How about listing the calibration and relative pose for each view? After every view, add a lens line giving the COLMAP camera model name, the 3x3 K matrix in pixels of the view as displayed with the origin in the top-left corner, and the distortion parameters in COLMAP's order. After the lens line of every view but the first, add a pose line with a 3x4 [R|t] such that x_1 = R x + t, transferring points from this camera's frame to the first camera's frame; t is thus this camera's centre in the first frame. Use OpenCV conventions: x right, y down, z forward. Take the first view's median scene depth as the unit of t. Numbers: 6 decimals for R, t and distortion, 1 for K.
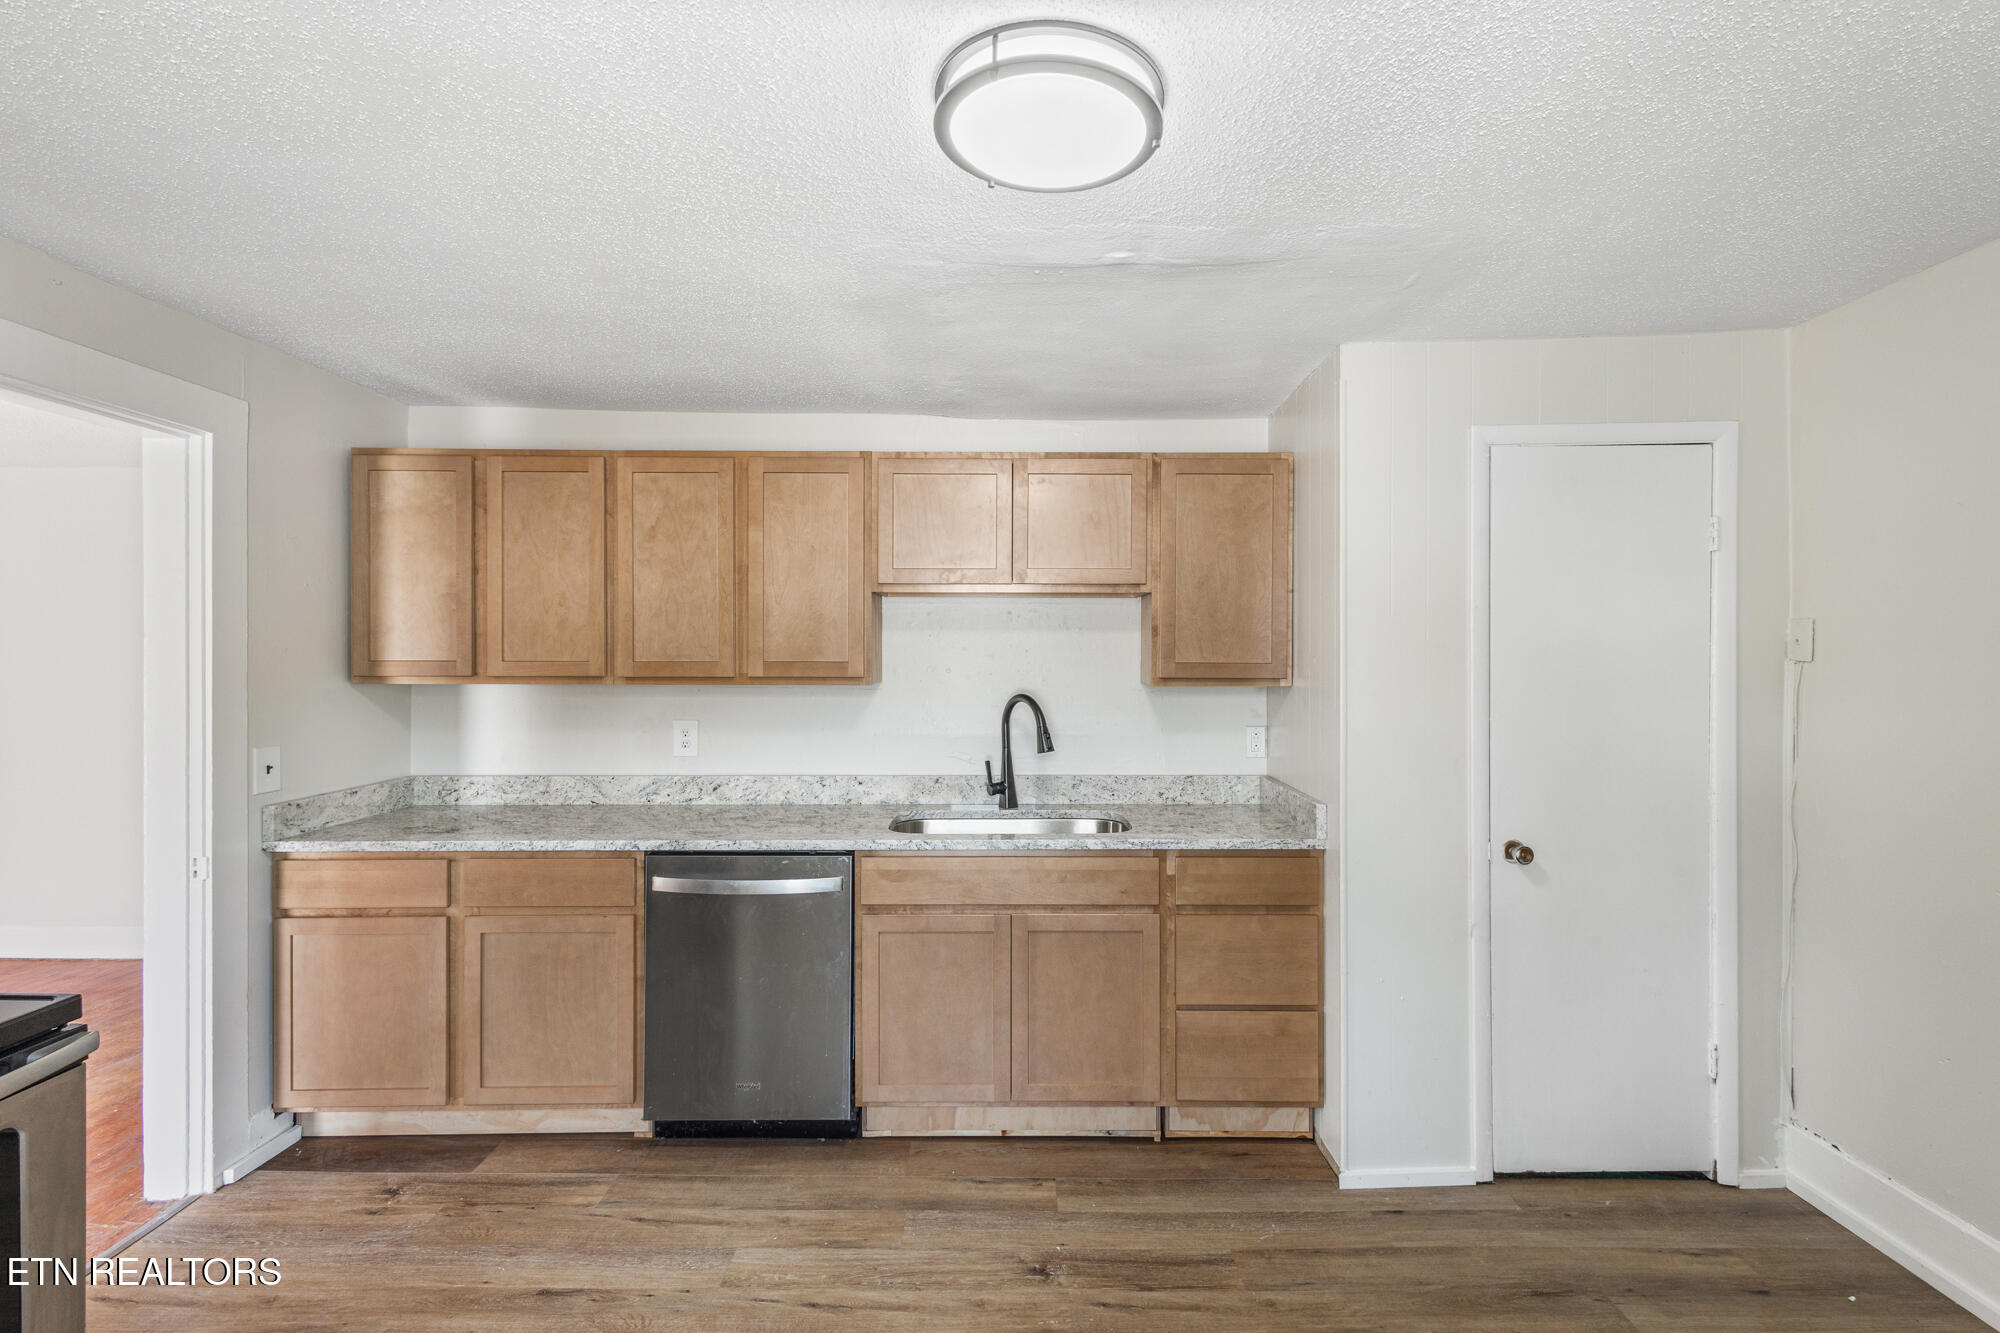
lens RADIAL K [[923.4, 0, 1008.1], [0, 923.4, 654.5], [0, 0, 1]] dist [0.005536, -0.001694]
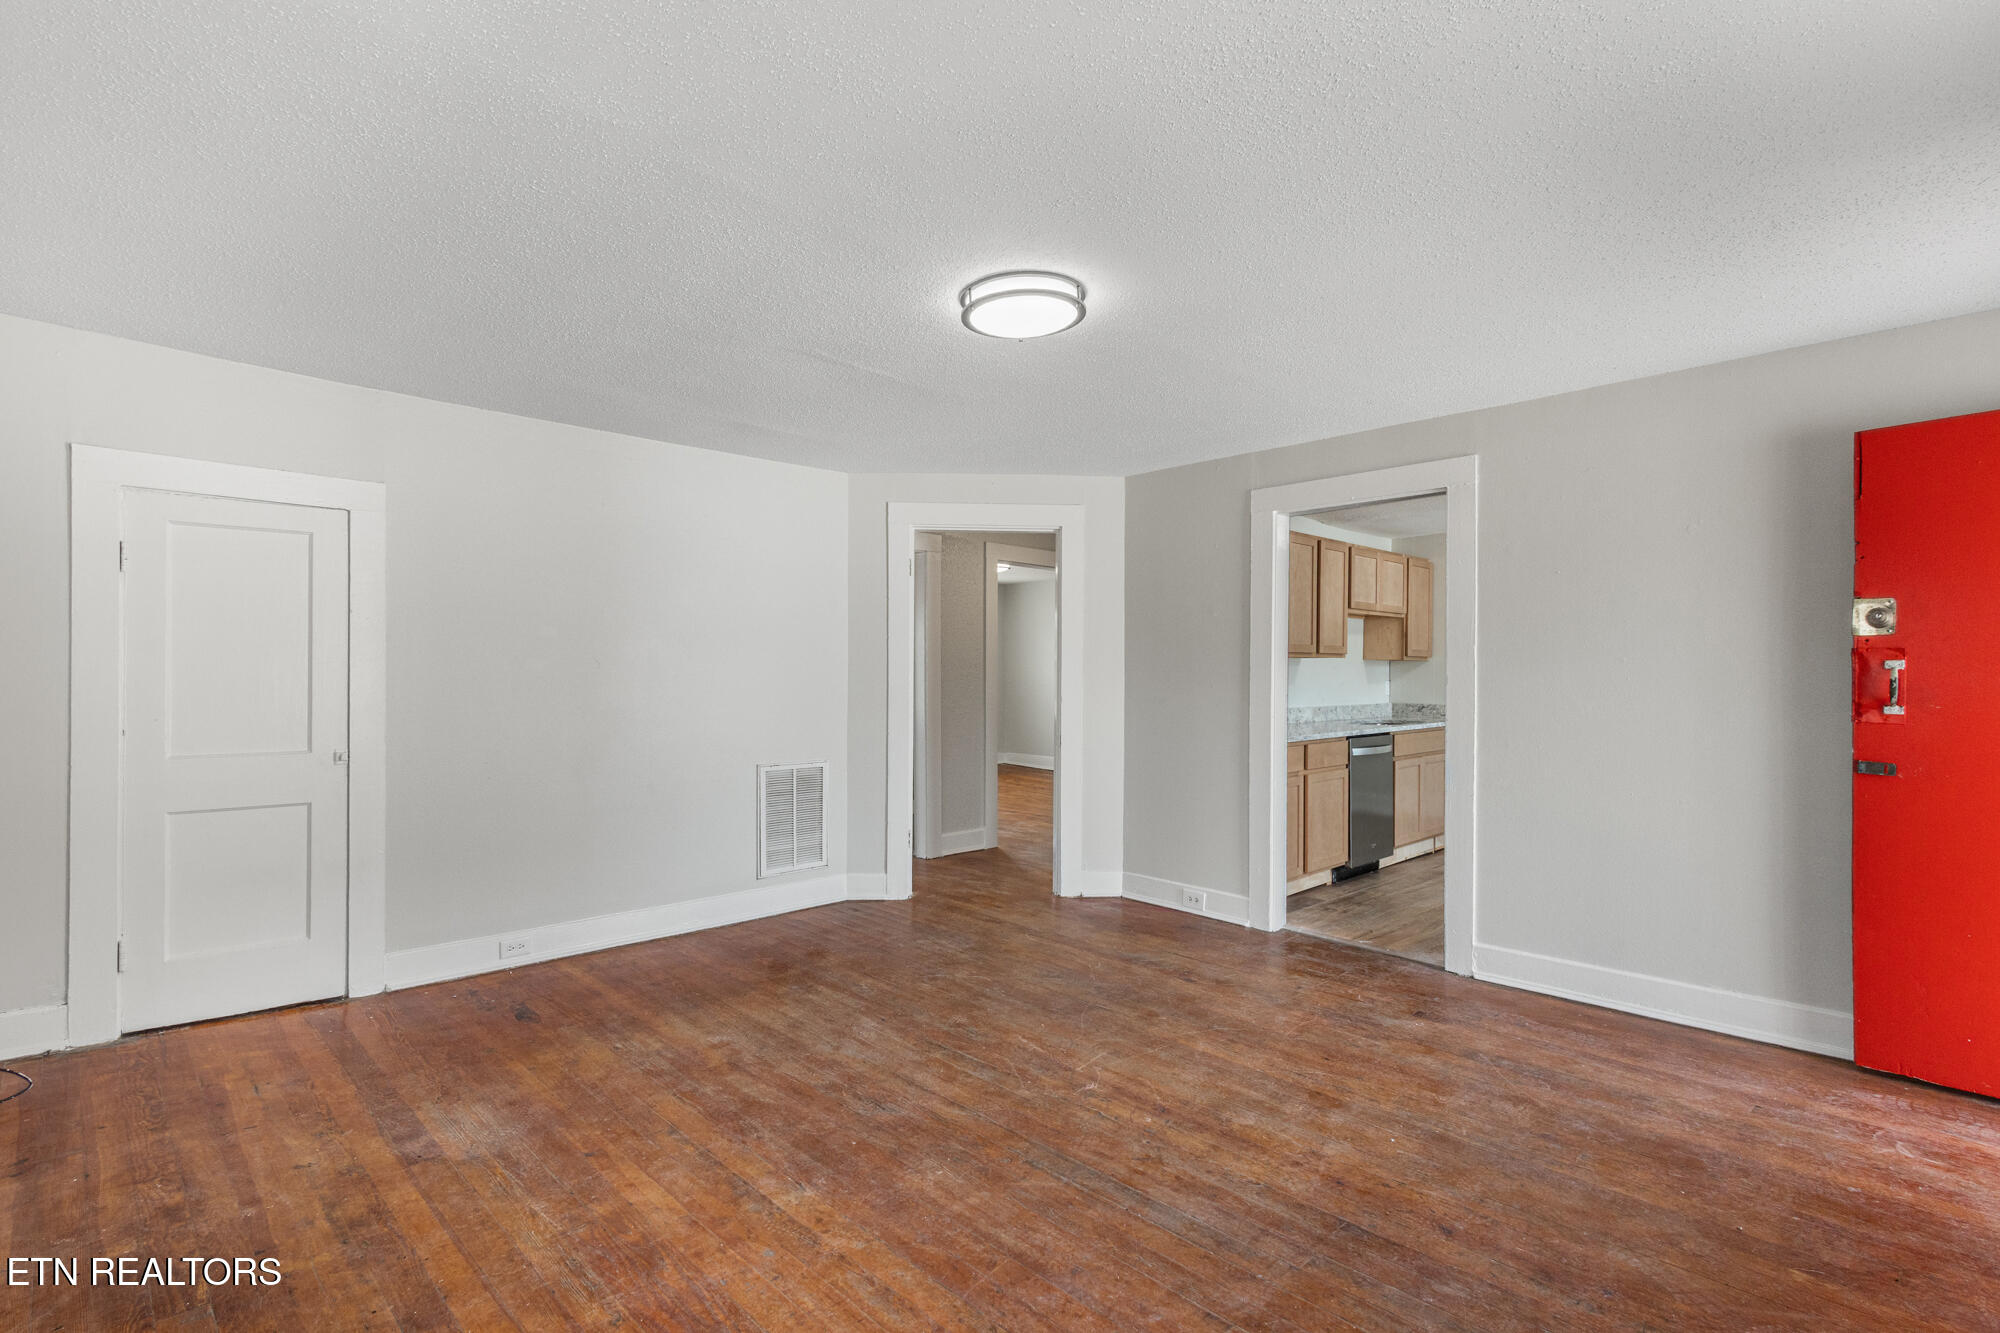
lens RADIAL K [[923.4, 0, 1014.9], [0, 923.4, 663.1], [0, 0, 1]] dist [0.005536, -0.001694]
pose [[0.717171, 0.005285, 0.696877, -2.313903], [-0.004130, 0.999986, -0.003334, 0.059430], [-0.696885, -0.000487, 0.717183, 0.043498]]
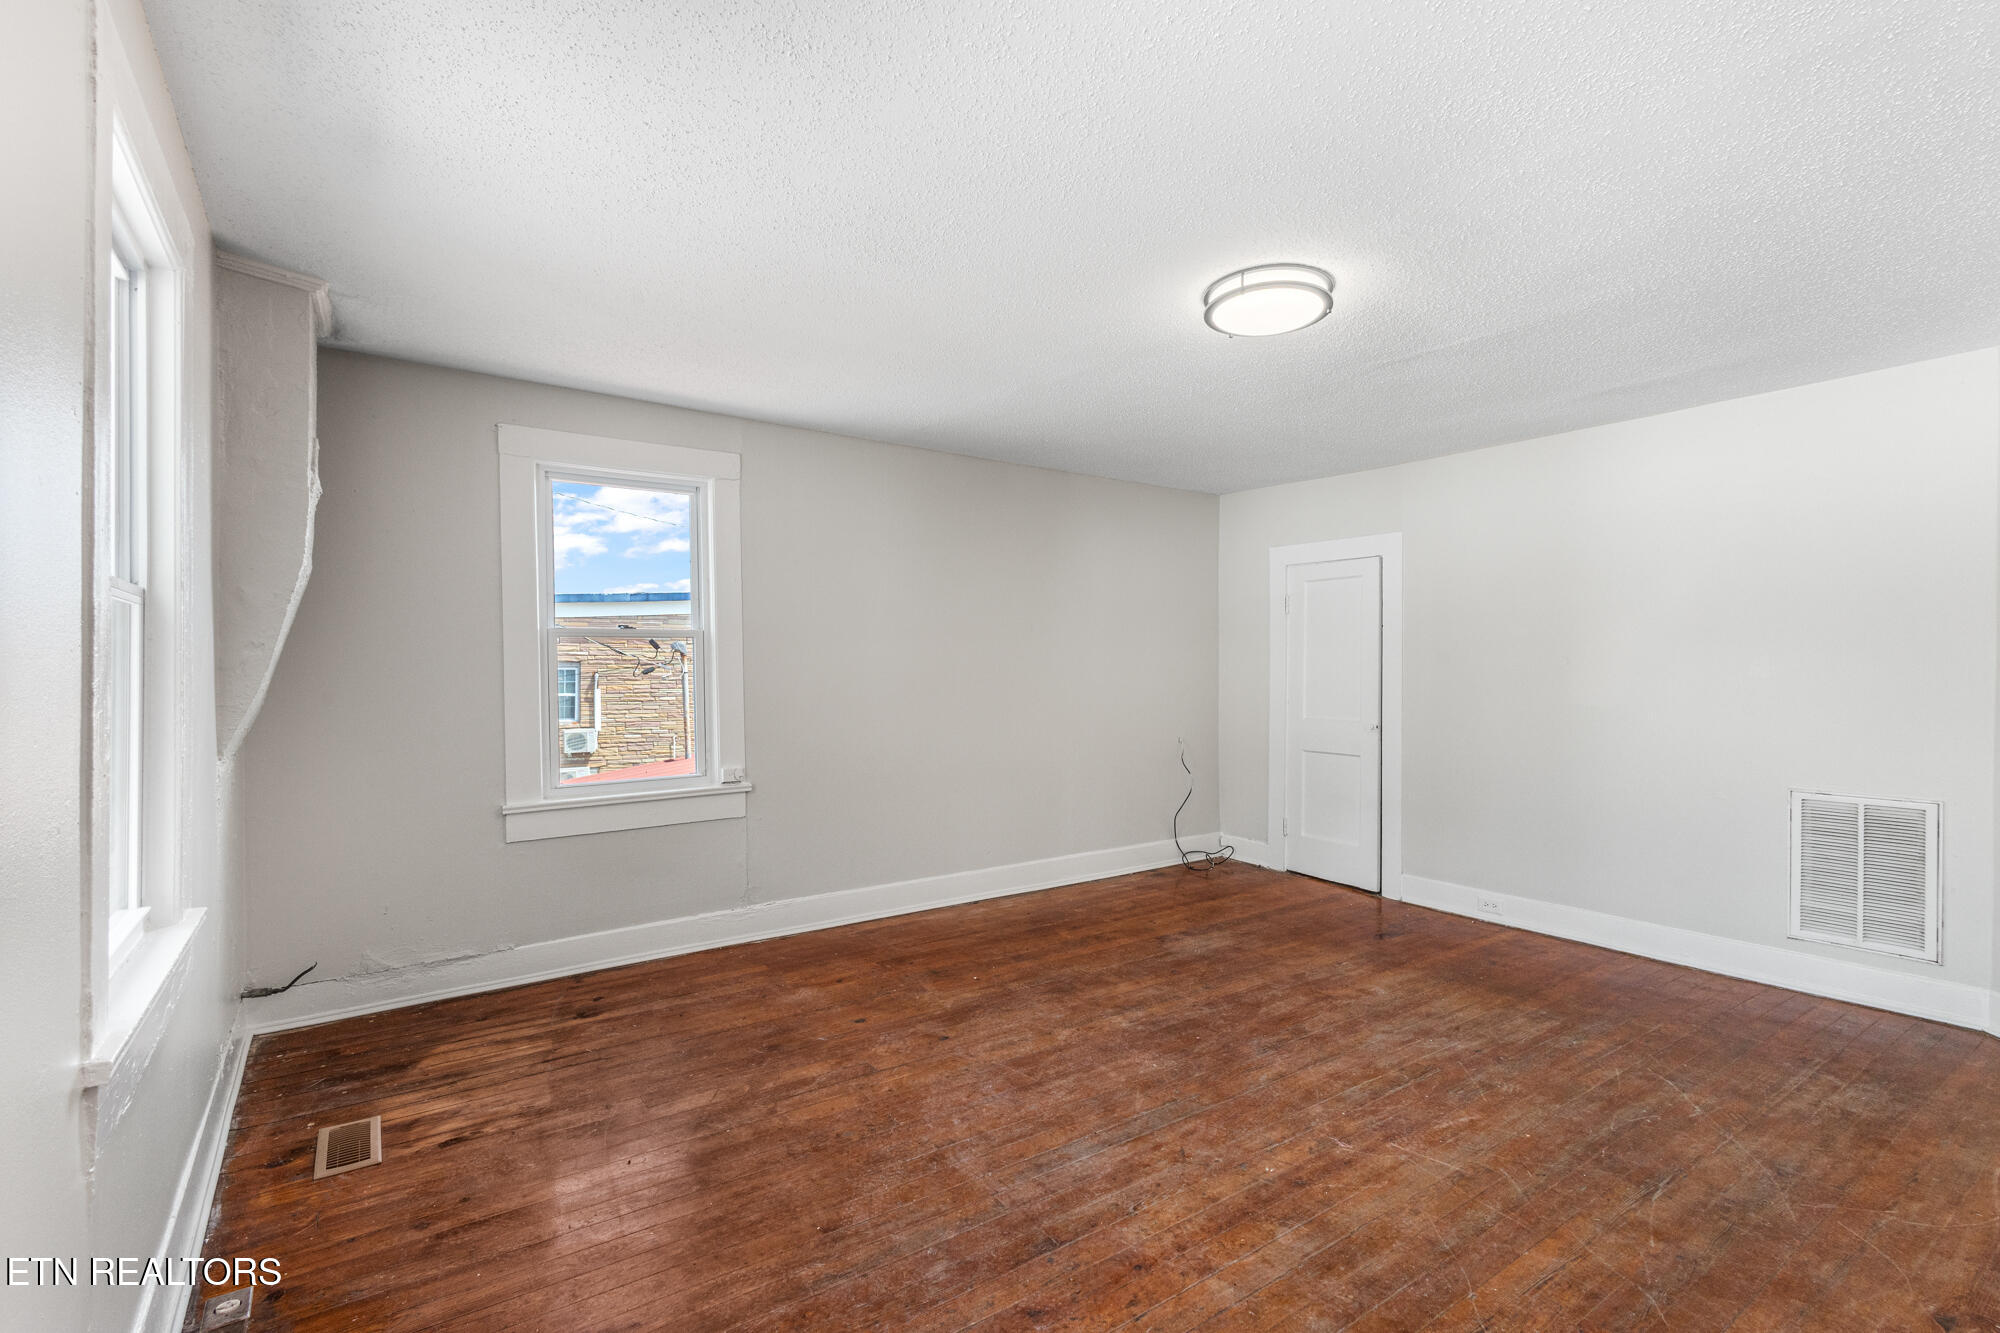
lens RADIAL K [[923.4, 0, 1017.9], [0, 923.4, 668.2], [0, 0, 1]] dist [0.005536, -0.001694]
pose [[0.593526, -0.001002, -0.804814, -1.007763], [0.005558, 0.999980, 0.002855, 0.066005], [0.804795, -0.006168, 0.593520, -0.051051]]
